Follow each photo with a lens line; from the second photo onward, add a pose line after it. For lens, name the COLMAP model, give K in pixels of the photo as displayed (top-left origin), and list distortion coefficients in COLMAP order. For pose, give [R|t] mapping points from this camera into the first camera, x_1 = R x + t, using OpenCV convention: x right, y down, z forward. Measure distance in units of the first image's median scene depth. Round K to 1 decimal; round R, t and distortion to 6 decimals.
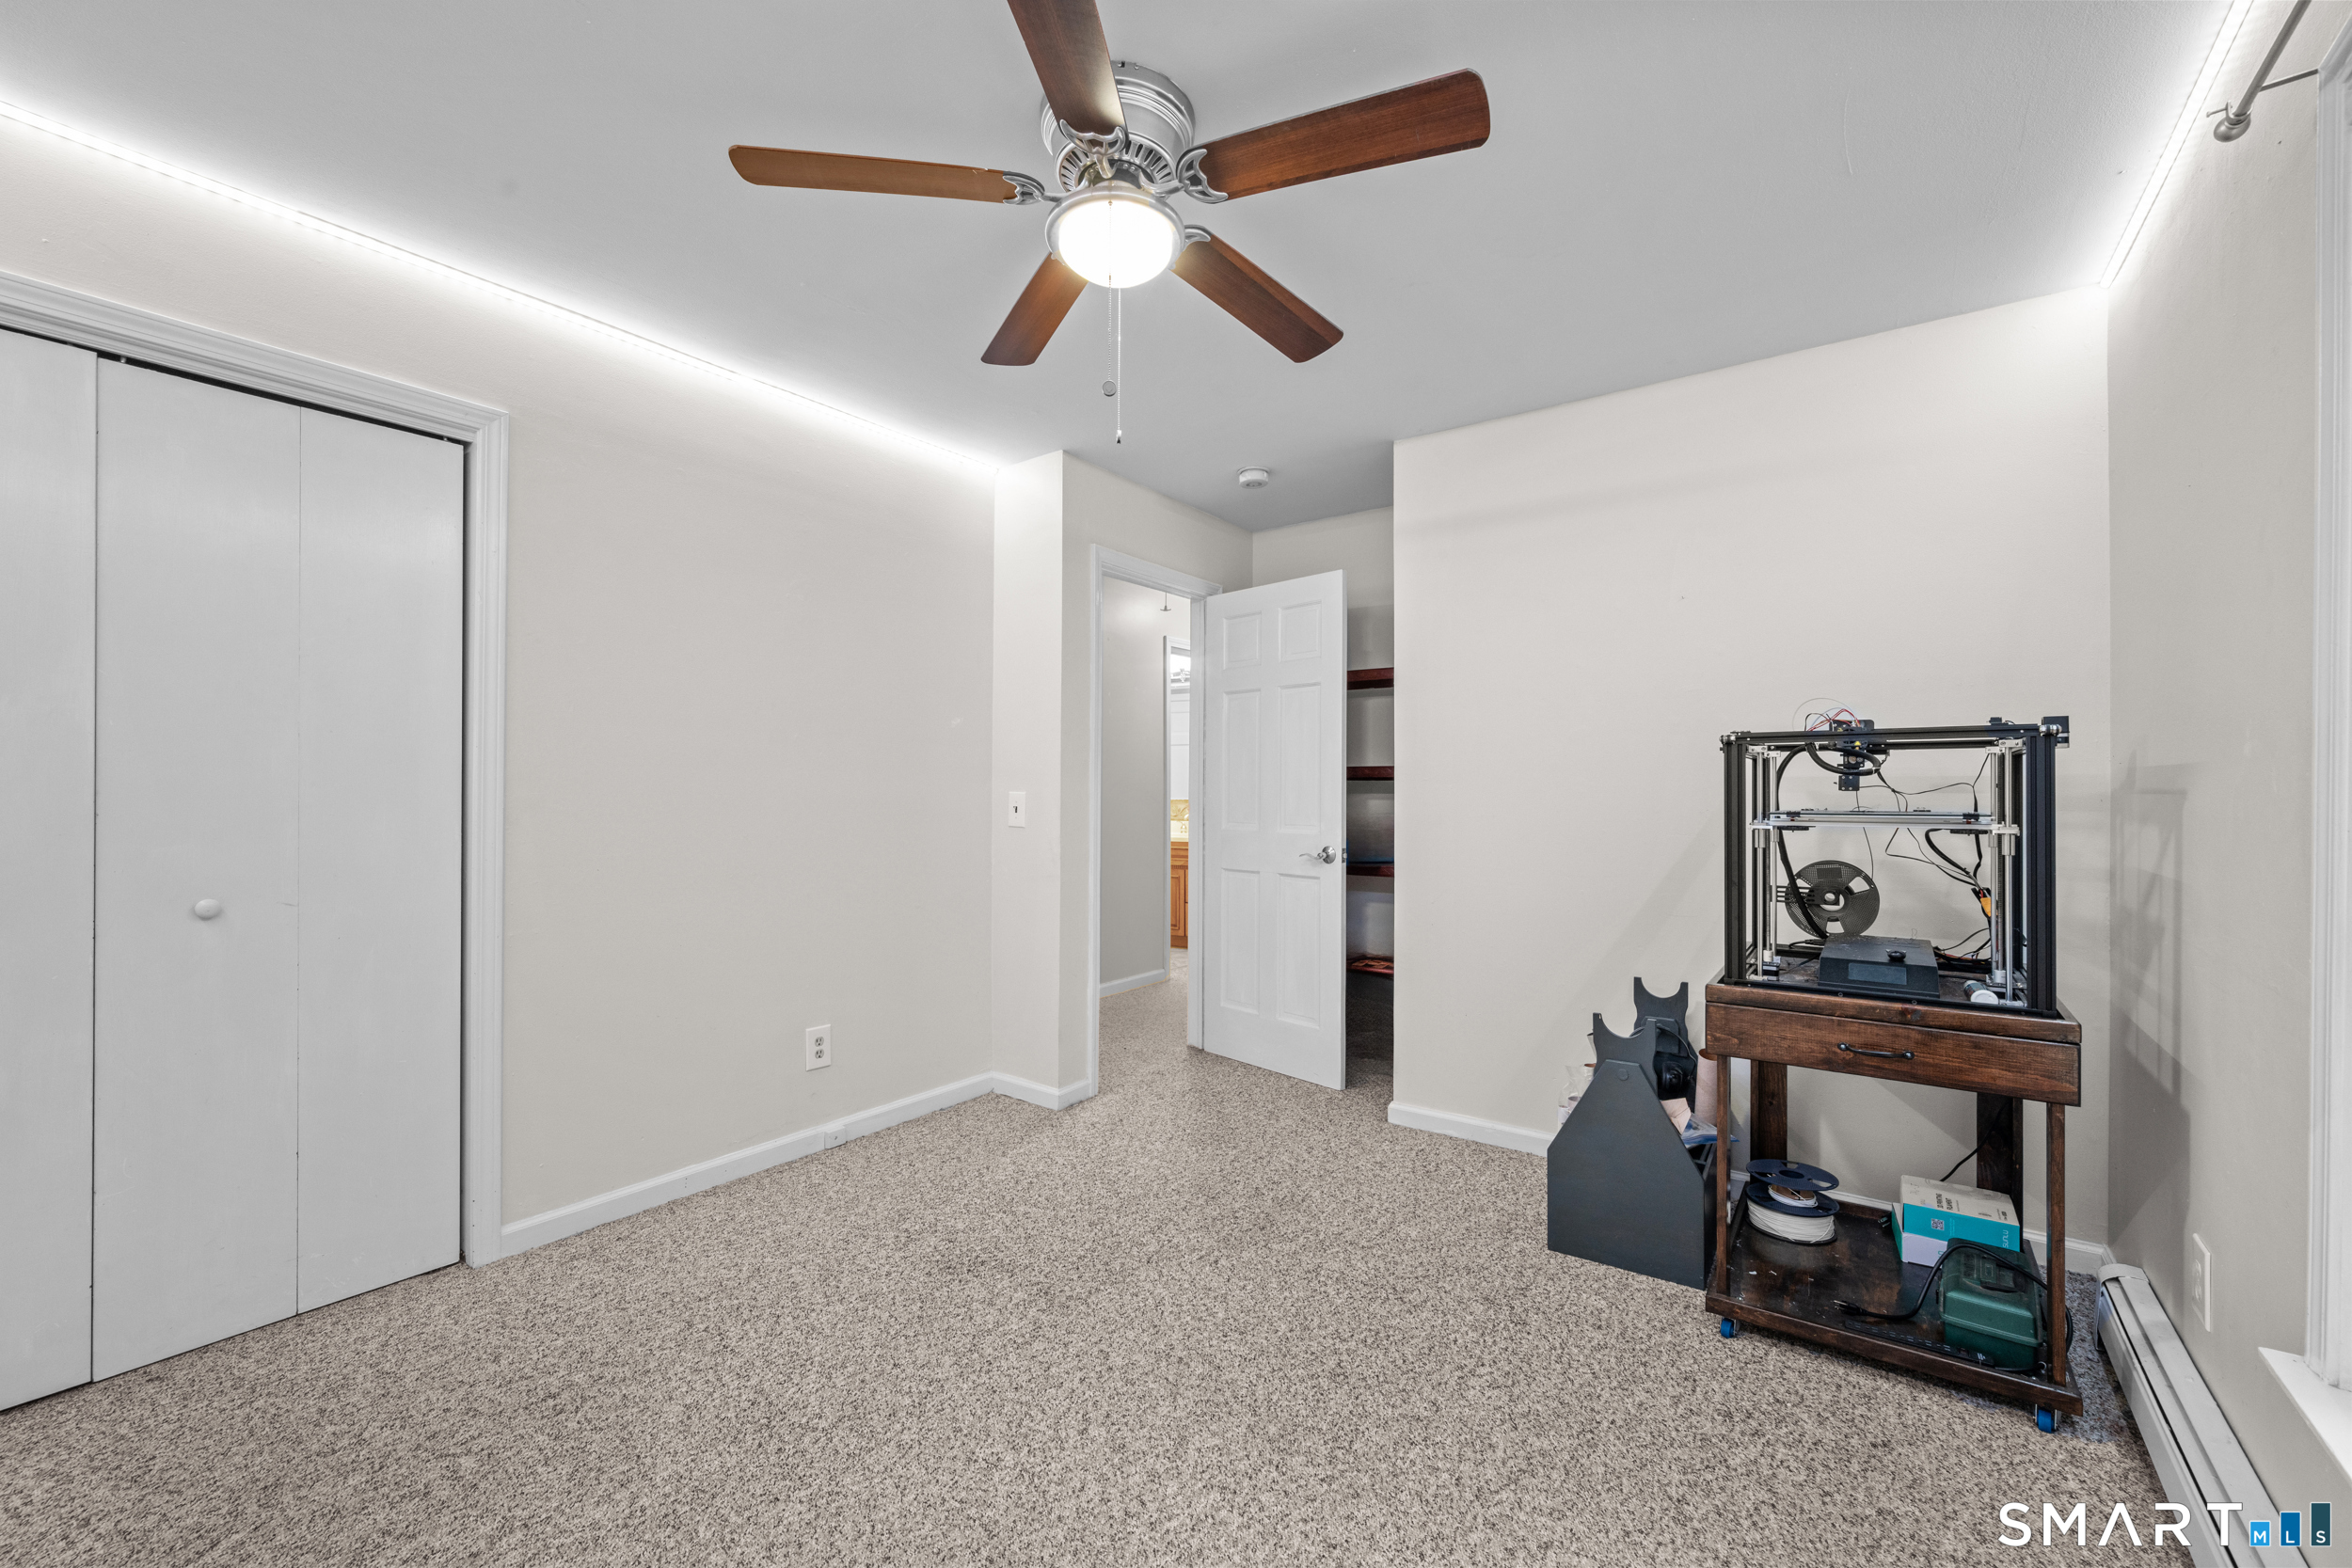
lens RADIAL K [[965.0, 0, 1176.0], [0, 965.0, 784.0], [0, 0, 1]] dist [0.001570, -0.000575]
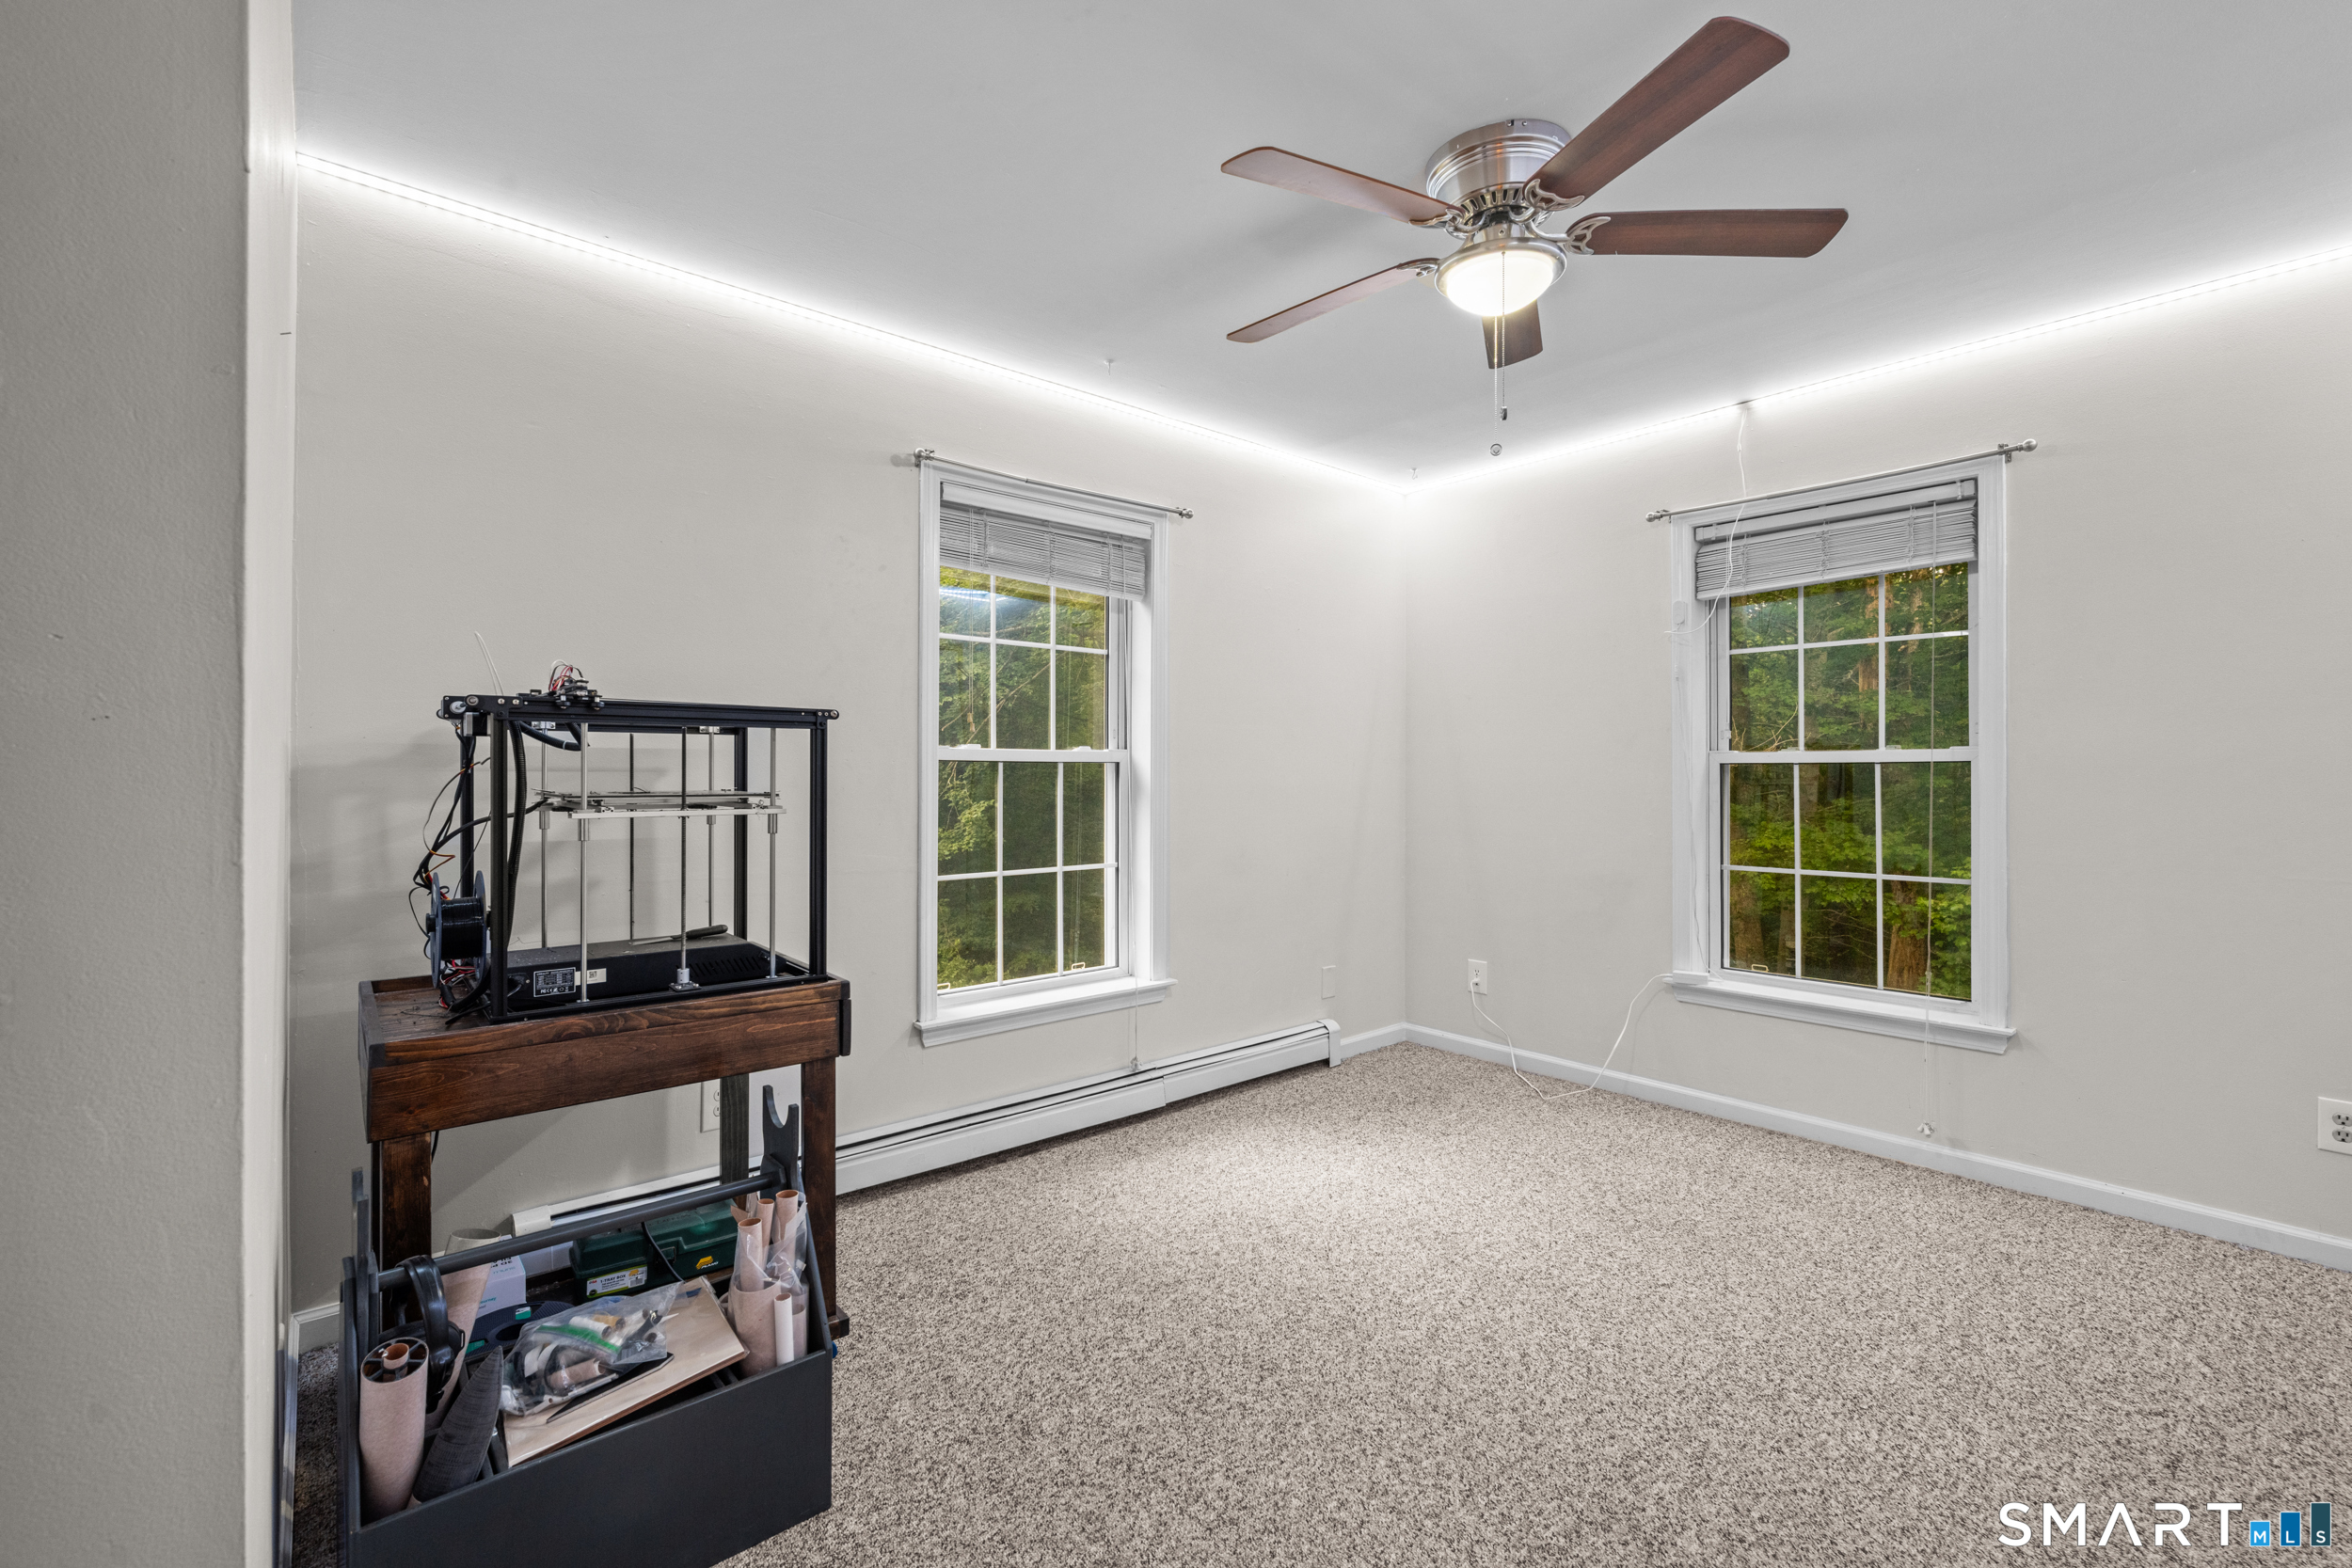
lens RADIAL K [[995.3, 0, 1186.3], [0, 995.3, 792.2], [0, 0, 1]] dist [-0.002062, -0.000181]
pose [[-0.974389, -0.008252, 0.224716, 0.027677], [-0.005497, 0.999902, 0.012883, 0.014612], [-0.224800, 0.011318, -0.974339, 2.011605]]
